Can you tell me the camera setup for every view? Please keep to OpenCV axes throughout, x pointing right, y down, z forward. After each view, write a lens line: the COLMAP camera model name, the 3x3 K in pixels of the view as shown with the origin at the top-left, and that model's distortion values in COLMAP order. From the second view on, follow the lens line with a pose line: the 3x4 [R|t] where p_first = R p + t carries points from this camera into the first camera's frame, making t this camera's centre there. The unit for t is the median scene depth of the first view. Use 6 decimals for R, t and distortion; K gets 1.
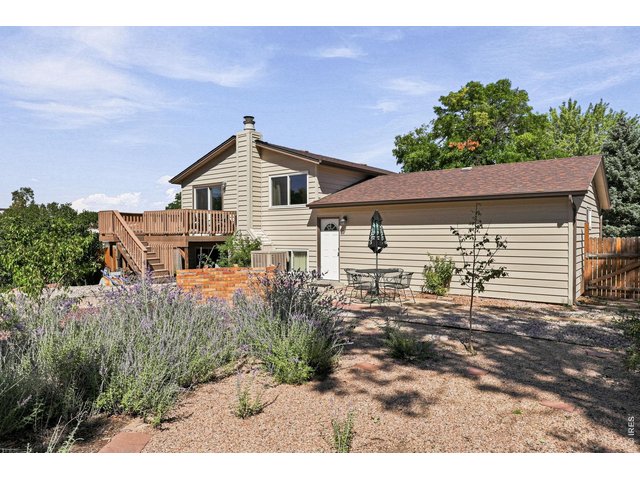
lens RADIAL K [[434.3, 0, 320.0], [0, 434.3, 240.0], [0, 0, 1]] dist [-0.000216, -0.001645]
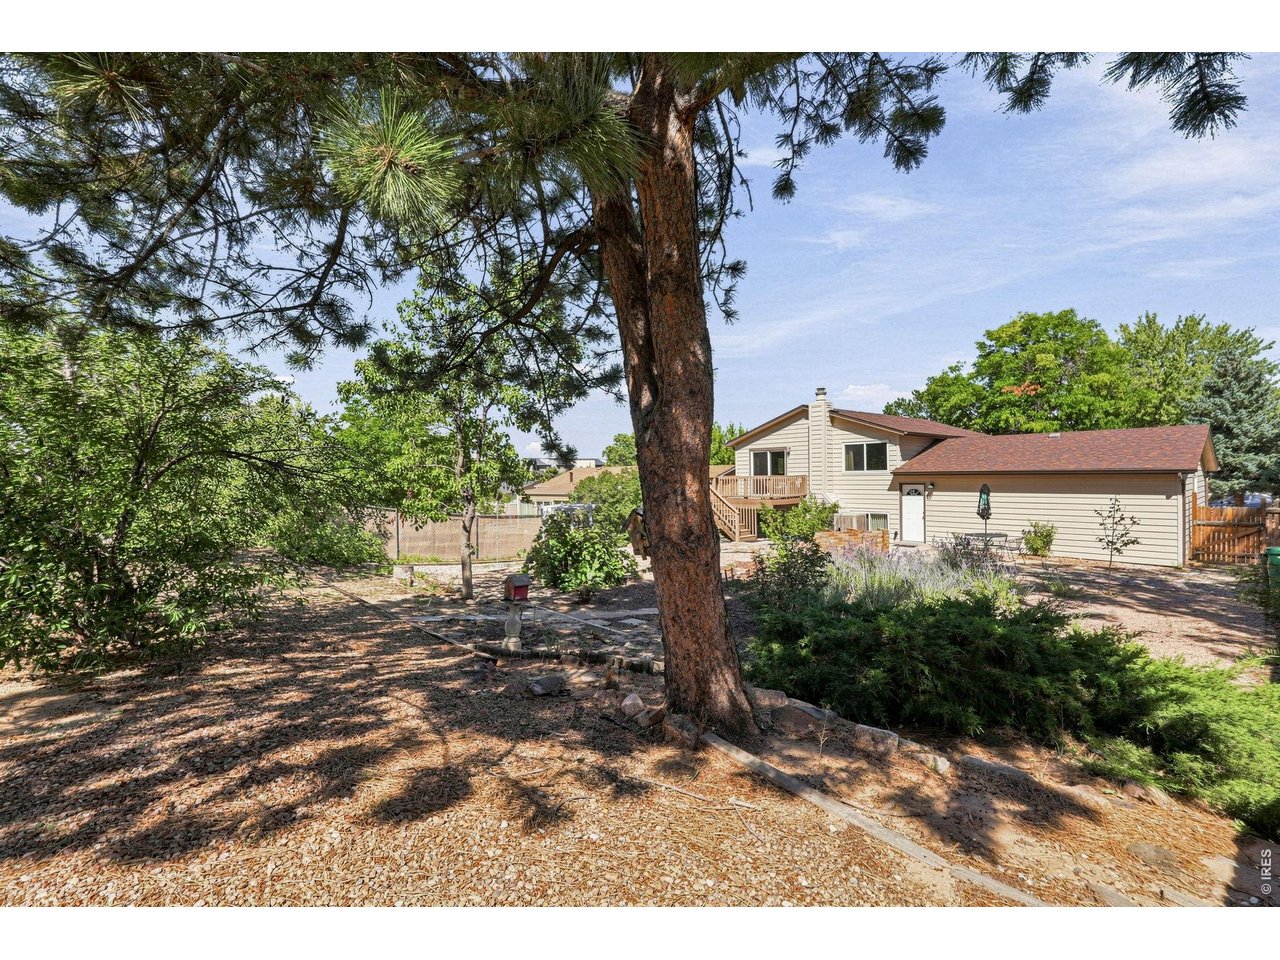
lens RADIAL K [[569.4, 0, 640.0], [0, 569.4, 480.0], [0, 0, 1]] dist [-0.000321, 0.000589]
pose [[0.980954, -0.008841, -0.194040, -0.344892], [0.008167, 0.999958, -0.004273, -0.055836], [0.194070, 0.002607, 0.980984, -0.488898]]
